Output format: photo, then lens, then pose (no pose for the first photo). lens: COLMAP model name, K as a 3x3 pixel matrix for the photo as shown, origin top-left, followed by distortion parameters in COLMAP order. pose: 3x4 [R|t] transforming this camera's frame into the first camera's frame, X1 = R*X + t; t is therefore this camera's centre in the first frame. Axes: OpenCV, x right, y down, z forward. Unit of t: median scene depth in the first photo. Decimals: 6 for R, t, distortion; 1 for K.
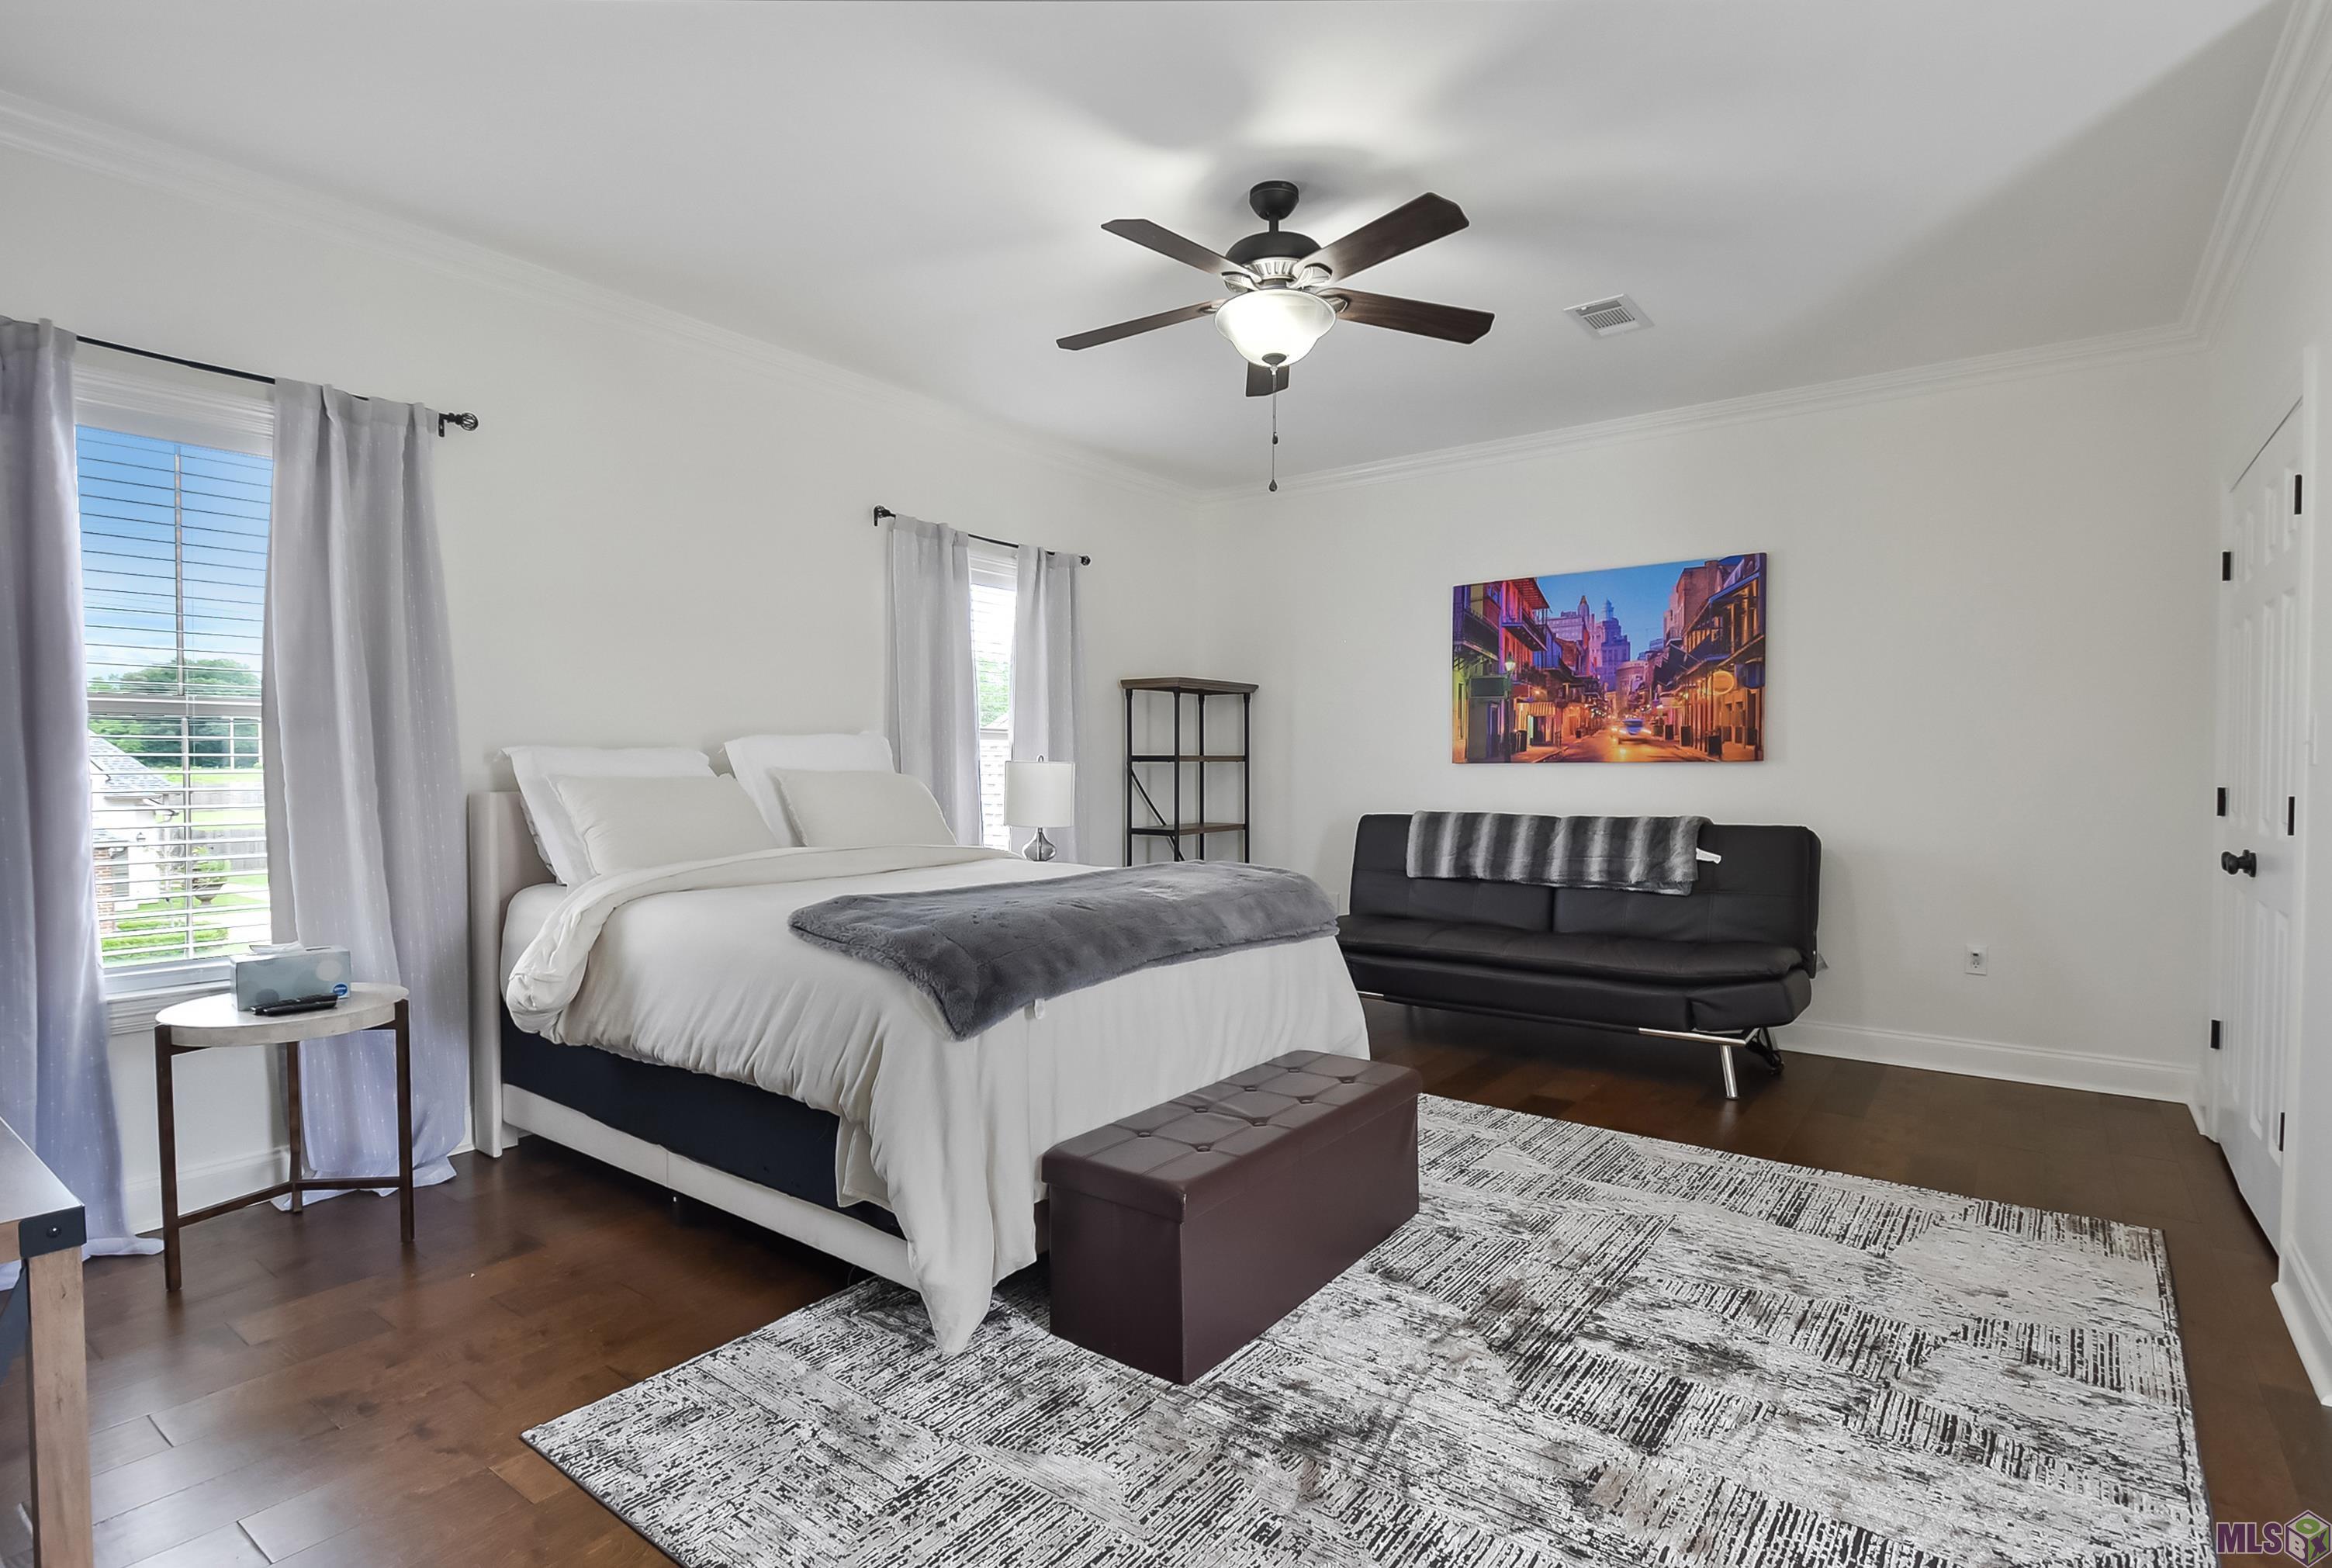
lens RADIAL K [[1152.2, 0, 1150.5], [0, 1152.2, 774.3], [0, 0, 1]] dist [-0.000599, -0.000647]
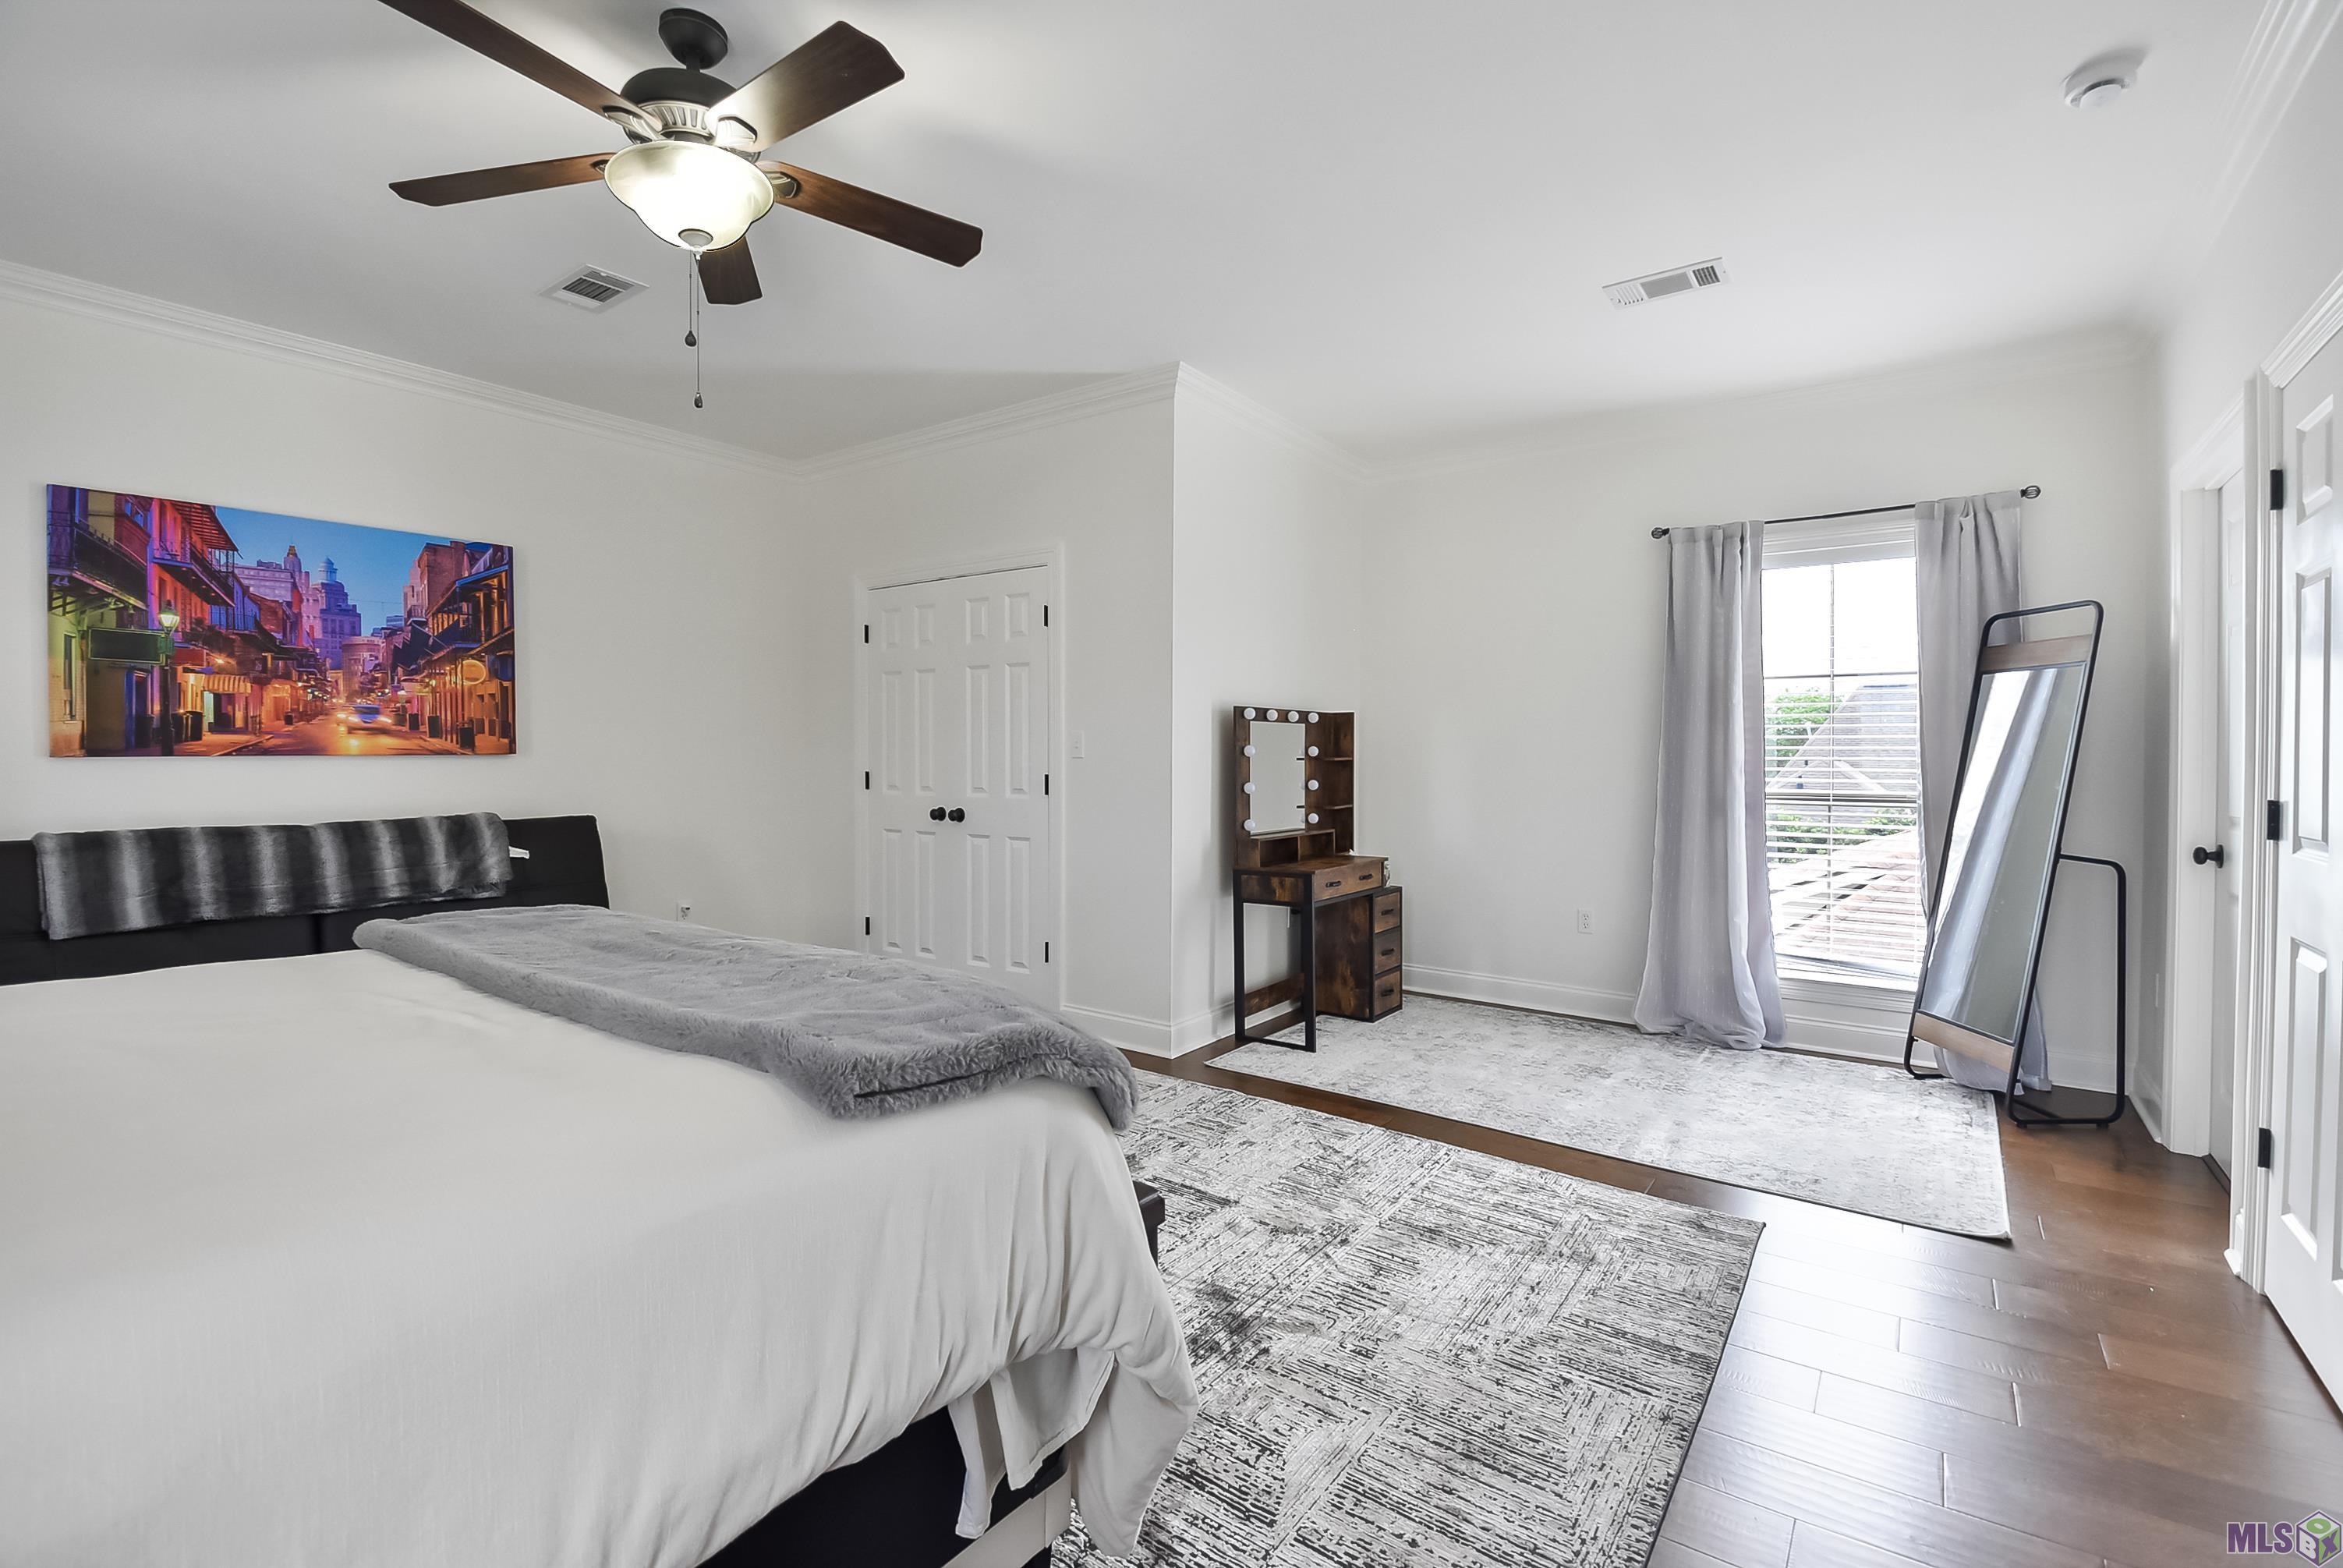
lens RADIAL K [[1038.1, 0, 1178.7], [0, 1038.1, 747.8], [0, 0, 1]] dist [-0.009484, -0.000729]
pose [[-0.032591, 0.006668, 0.999447, -0.368285], [0.009538, 0.999934, -0.006361, -0.005456], [-0.999423, 0.009325, -0.032652, 0.428904]]
